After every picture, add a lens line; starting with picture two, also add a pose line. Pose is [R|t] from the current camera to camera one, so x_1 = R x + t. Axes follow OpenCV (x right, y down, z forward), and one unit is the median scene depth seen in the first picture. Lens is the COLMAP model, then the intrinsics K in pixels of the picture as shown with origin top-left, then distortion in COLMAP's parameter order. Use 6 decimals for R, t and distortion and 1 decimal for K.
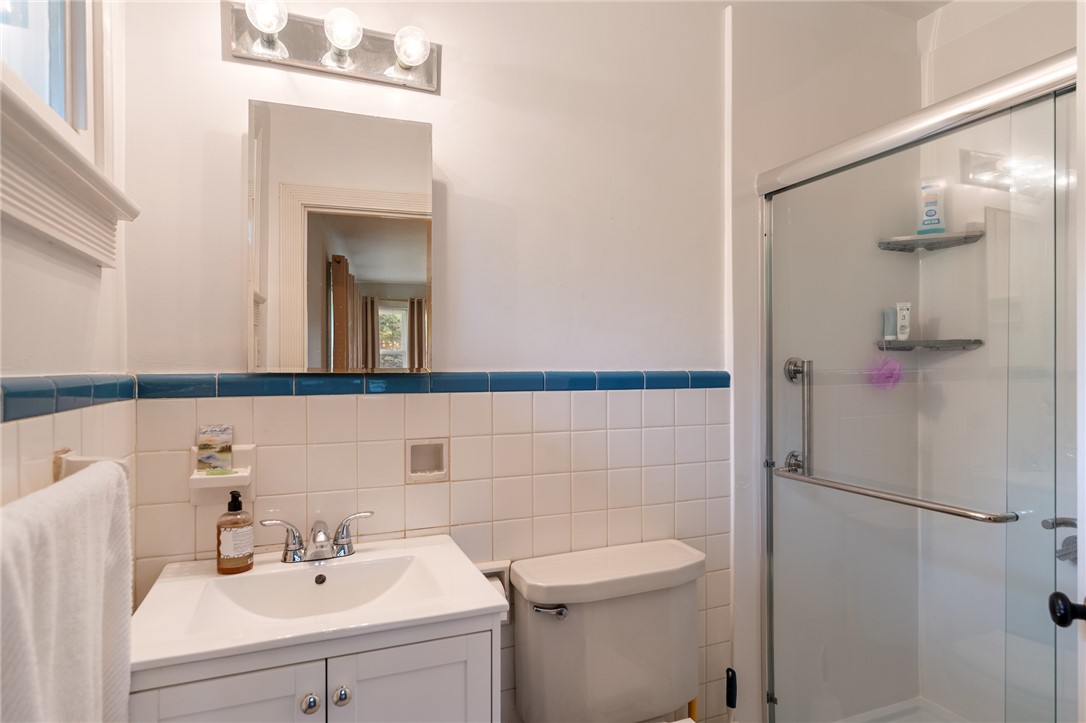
lens RADIAL K [[563.3, 0, 542.2], [0, 563.3, 354.6], [0, 0, 1]] dist [0.002689, 0.000270]
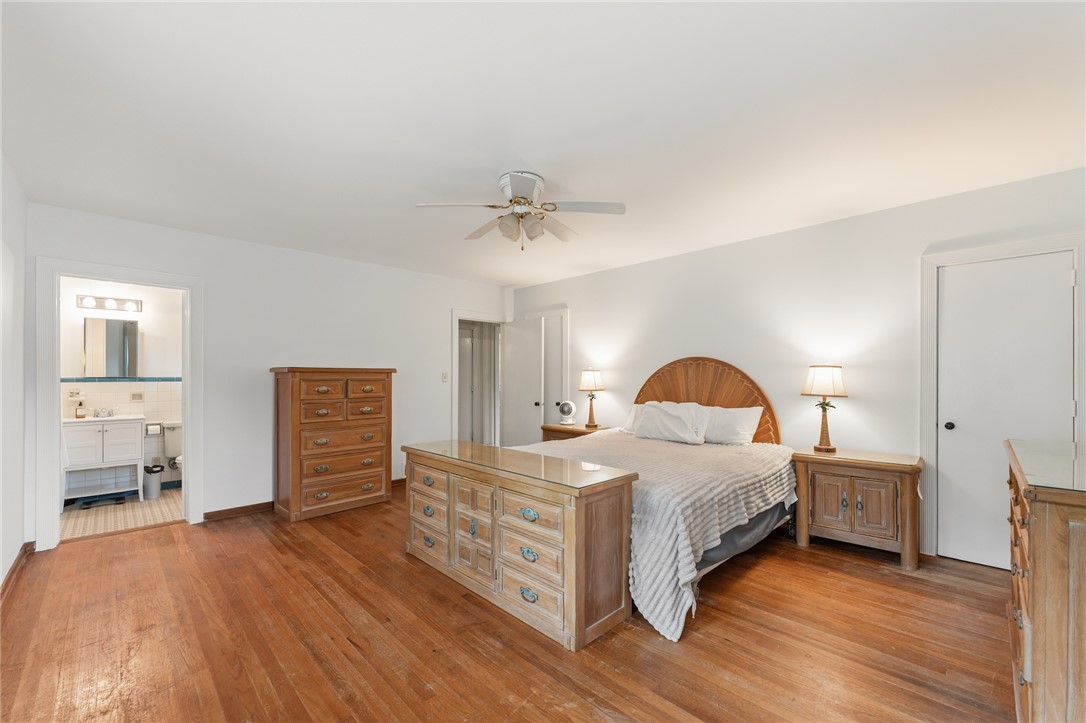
lens RADIAL K [[434.5, 0, 543.0], [0, 434.5, 361.5], [0, 0, 1]] dist [-0.000327, -0.000090]
pose [[0.929409, 0.003028, 0.369038, 1.652521], [-0.005036, 0.999977, 0.004479, -0.130118], [-0.369016, -0.006021, 0.929403, -3.668792]]
